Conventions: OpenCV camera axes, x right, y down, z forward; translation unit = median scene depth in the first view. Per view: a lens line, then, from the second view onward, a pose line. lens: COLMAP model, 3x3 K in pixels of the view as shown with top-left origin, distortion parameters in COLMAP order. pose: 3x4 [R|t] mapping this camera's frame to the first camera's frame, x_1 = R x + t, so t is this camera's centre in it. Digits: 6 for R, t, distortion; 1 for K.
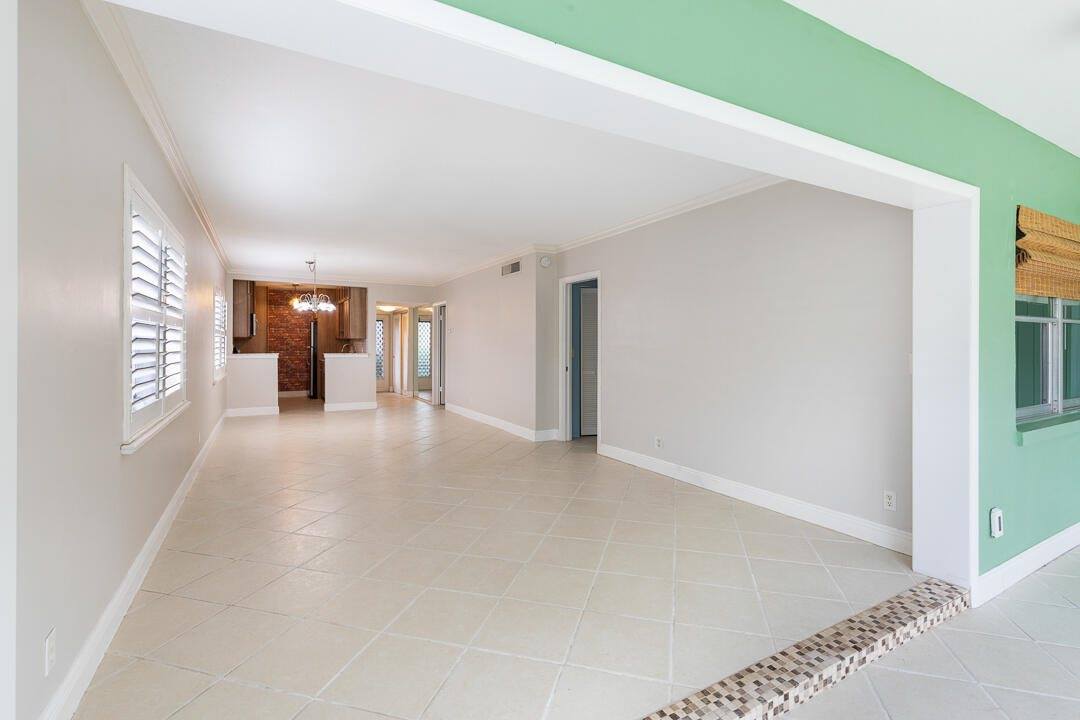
lens RADIAL K [[495.5, 0, 542.9], [0, 495.5, 340.5], [0, 0, 1]] dist [0.006030, -0.000424]
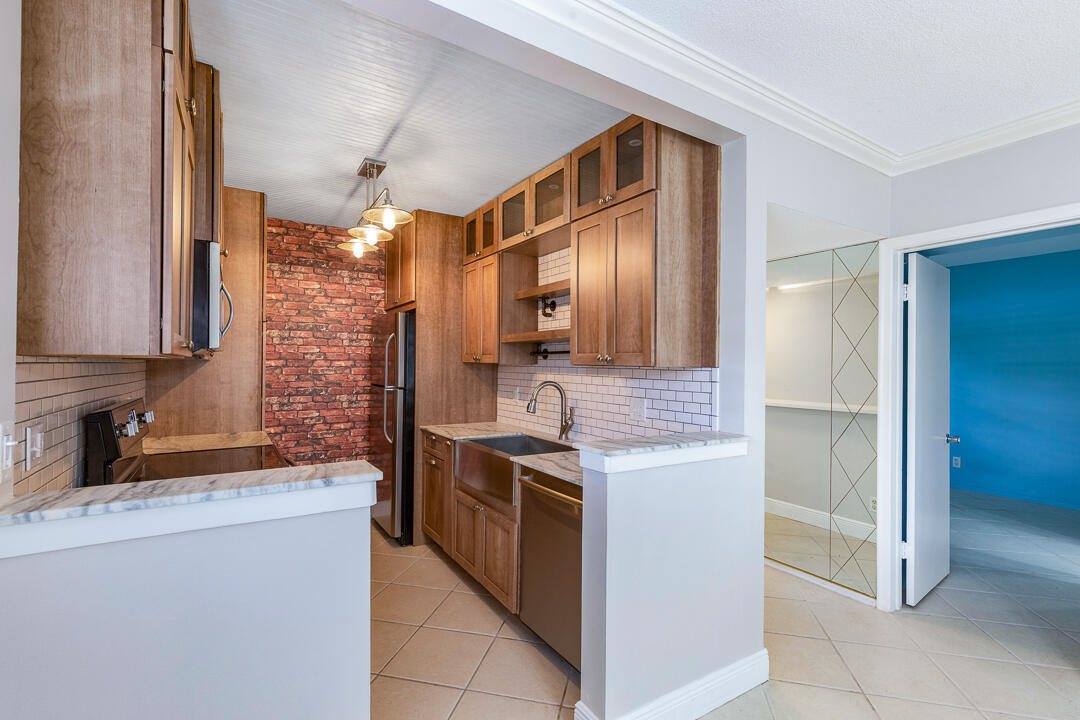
lens RADIAL K [[489.5, 0, 536.6], [0, 489.5, 363.6], [0, 0, 1]] dist [0.000265, -0.000029]
pose [[0.999132, 0.010067, 0.040415, -1.326768], [-0.010258, 0.999937, 0.004524, -0.018741], [-0.040367, -0.004935, 0.999173, 2.302986]]
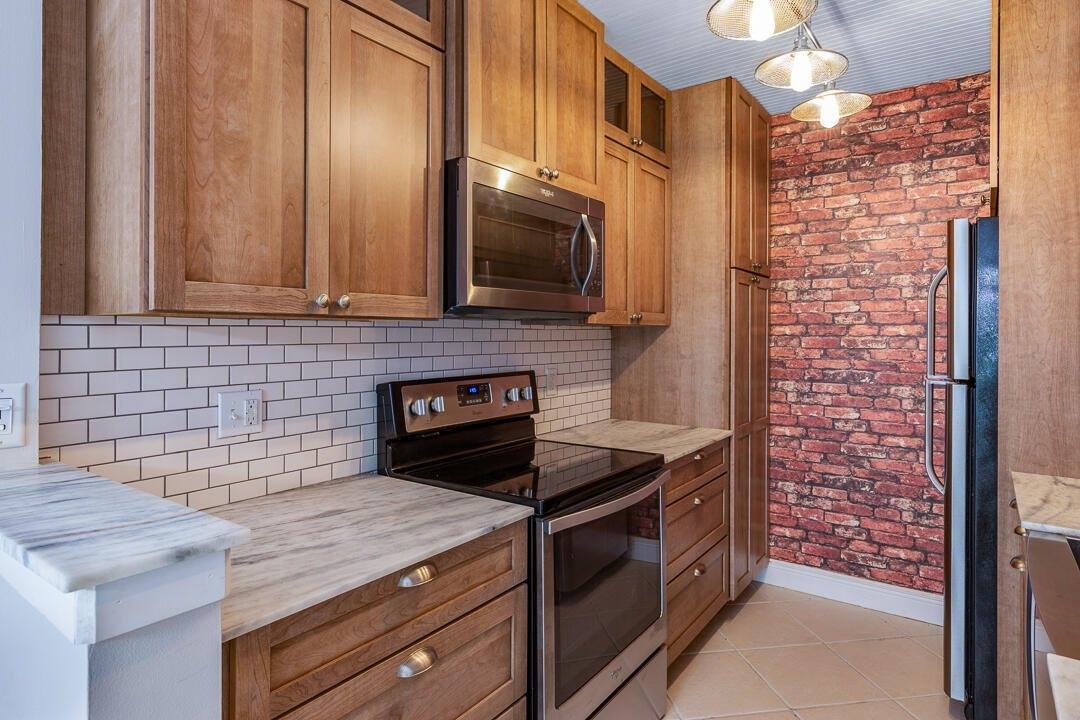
lens RADIAL K [[612.6, 0, 540.6], [0, 612.6, 330.6], [0, 0, 1]] dist [-0.000679, 0.000769]
pose [[0.407729, 0.003065, -0.913098, -1.180558], [0.000436, 0.999994, 0.003552, -0.010782], [0.913103, -0.001846, 0.407725, 2.750352]]
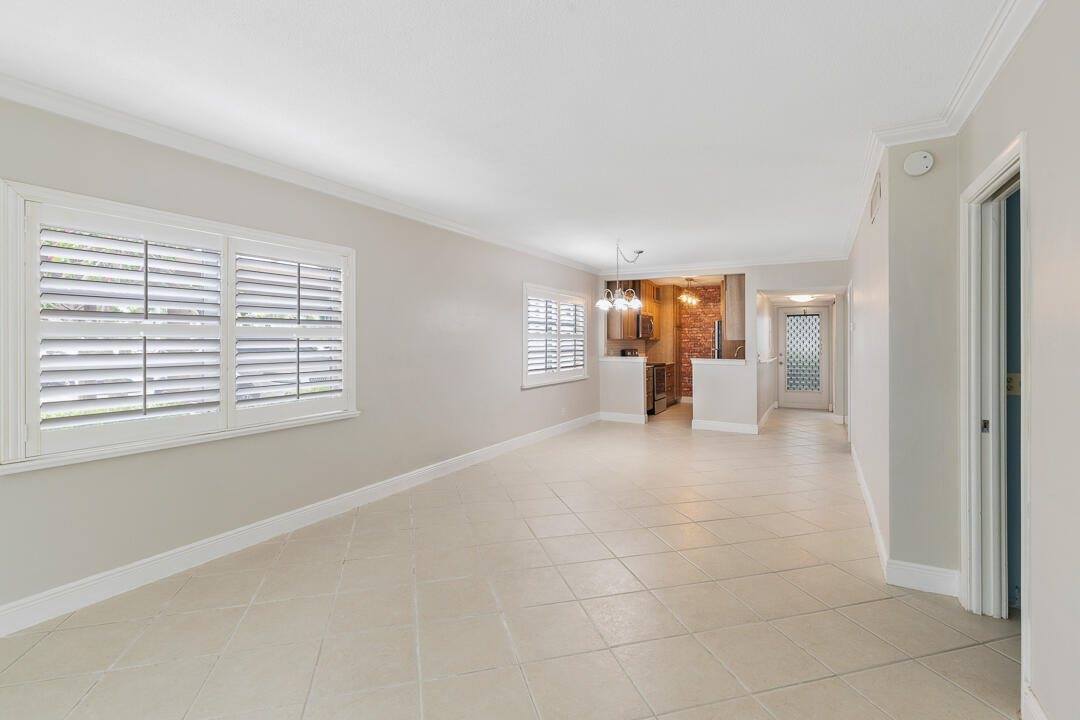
lens RADIAL K [[495.5, 0, 542.9], [0, 495.5, 340.5], [0, 0, 1]] dist [0.006030, -0.000424]
pose [[0.520999, -0.000008, -0.853557, 0.389350], [0.005333, 0.999981, 0.003246, -0.022708], [0.853541, -0.006243, 0.520989, 0.996576]]
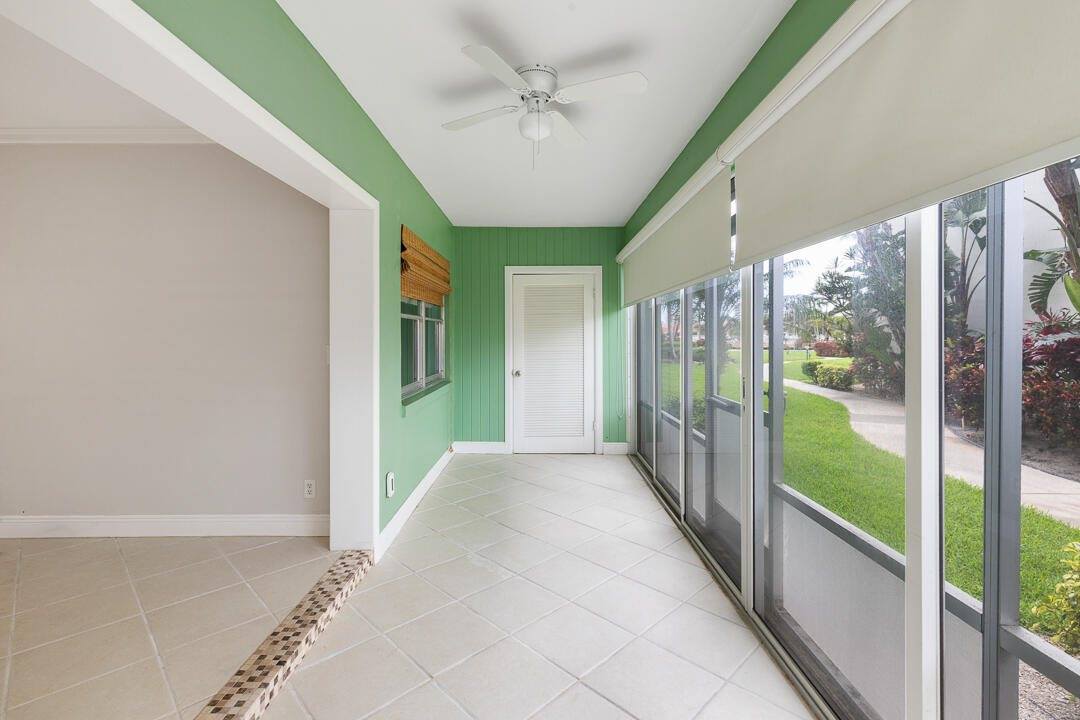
lens RADIAL K [[495.5, 0, 542.9], [0, 495.5, 340.5], [0, 0, 1]] dist [0.006030, -0.000424]
pose [[0.490098, -0.009658, 0.871614, 0.037816], [-0.003810, 0.999905, 0.013222, 0.000521], [-0.871659, -0.009801, 0.490015, 0.071052]]
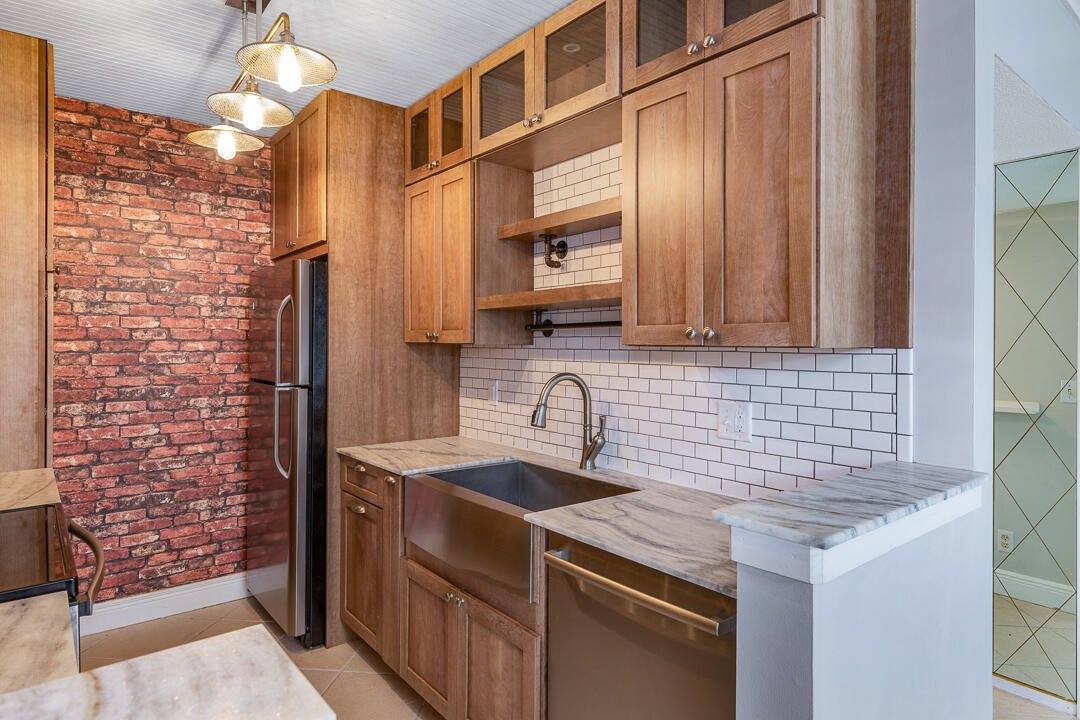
lens RADIAL K [[614.6, 0, 541.1], [0, 614.6, 345.5], [0, 0, 1]] dist [-0.000637, -0.000216]
pose [[0.986147, 0.003011, 0.165846, -1.408204], [-0.004085, 0.999973, 0.006129, -0.016589], [-0.165823, -0.006722, 0.986133, 2.546094]]
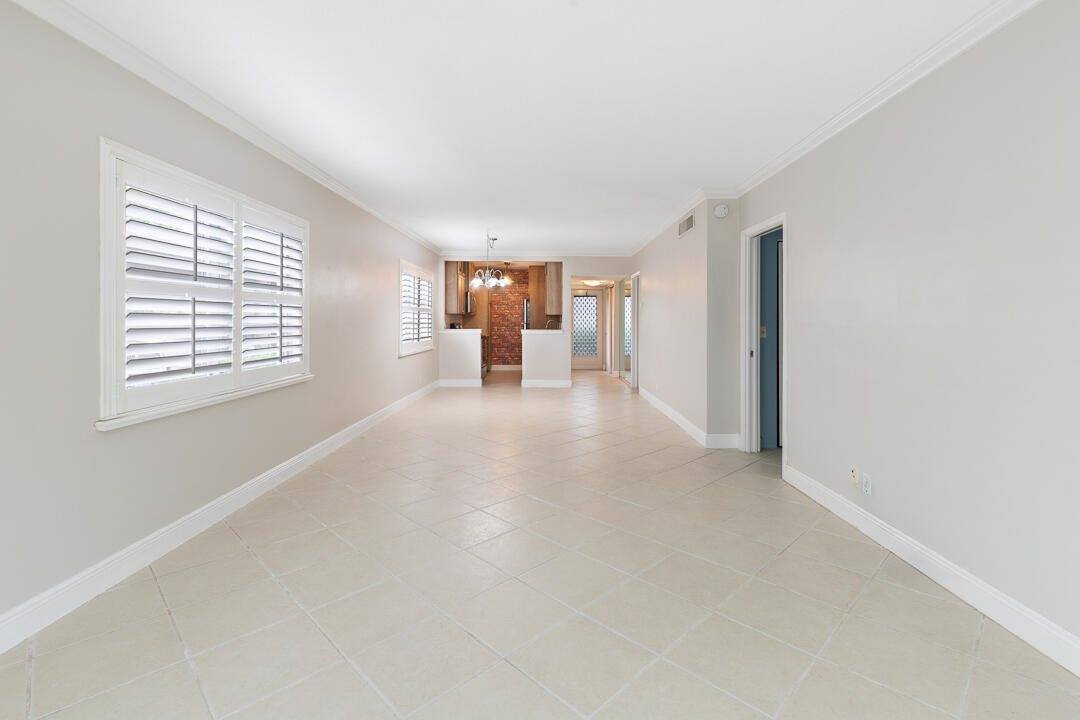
lens RADIAL K [[499.5, 0, 549.0], [0, 499.5, 319.5], [0, 0, 1]] dist [0.001775, -0.000101]
pose [[0.872286, -0.000306, -0.488996, 0.290271], [0.002505, 0.999989, 0.003842, 0.005775], [0.488990, -0.004577, 0.872277, 0.407148]]
